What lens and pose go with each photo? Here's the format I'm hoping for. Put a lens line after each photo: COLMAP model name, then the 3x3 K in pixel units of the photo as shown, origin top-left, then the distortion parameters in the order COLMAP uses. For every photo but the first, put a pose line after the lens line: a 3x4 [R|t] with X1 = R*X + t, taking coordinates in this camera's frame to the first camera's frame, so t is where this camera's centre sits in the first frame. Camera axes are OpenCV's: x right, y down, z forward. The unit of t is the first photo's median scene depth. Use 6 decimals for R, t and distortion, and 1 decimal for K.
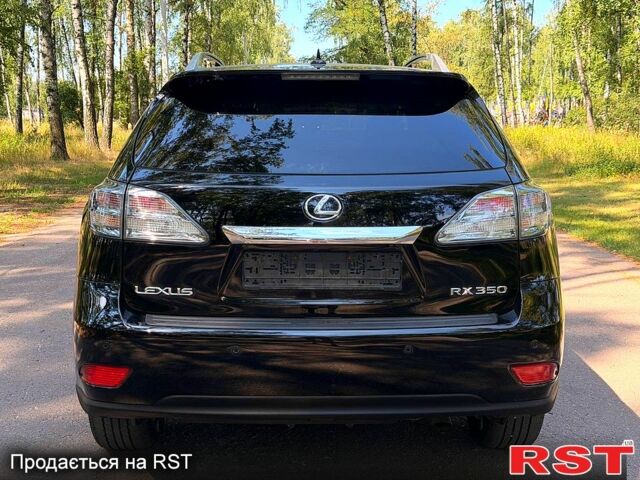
lens RADIAL K [[921.0, 0, 318.8], [0, 921.0, 236.9], [0, 0, 1]] dist [0.244824, 0.000000]
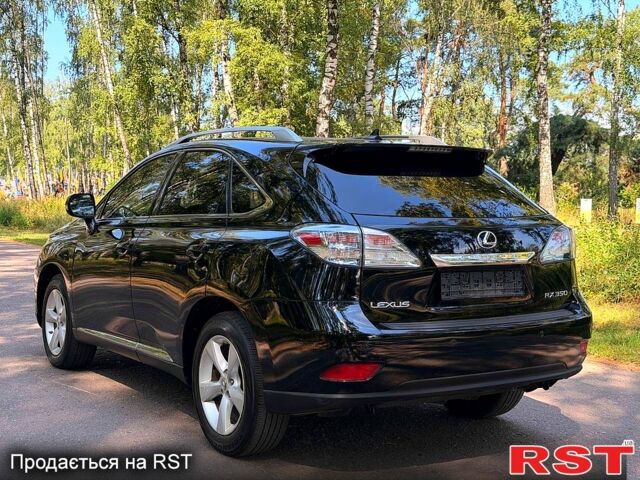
lens RADIAL K [[921.0, 0, 322.5], [0, 921.0, 242.8], [0, 0, 1]] dist [0.244824, 0.000000]
pose [[0.815346, -0.013690, 0.578812, -1.029447], [0.055275, 0.996994, -0.054284, 0.036637], [-0.576329, 0.076254, 0.813652, -0.037108]]
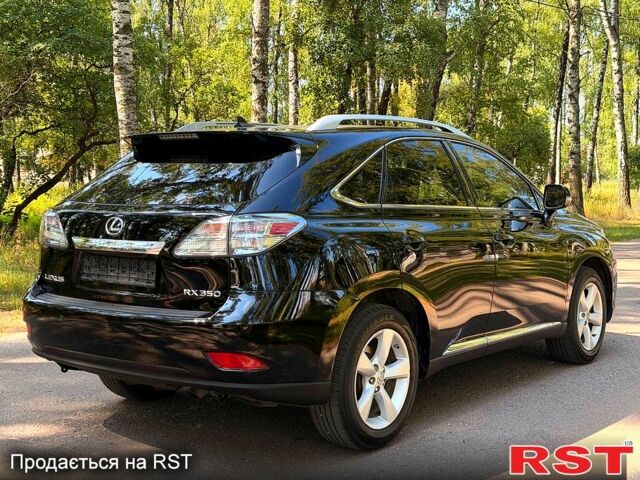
lens RADIAL K [[921.0, 0, 321.2], [0, 921.0, 240.1], [0, 0, 1]] dist [0.244824, 0.000000]
pose [[0.796736, 0.046032, -0.602571, 1.124952], [-0.083979, 0.995854, -0.034963, 0.013690], [0.598464, 0.078459, 0.797299, 0.025710]]
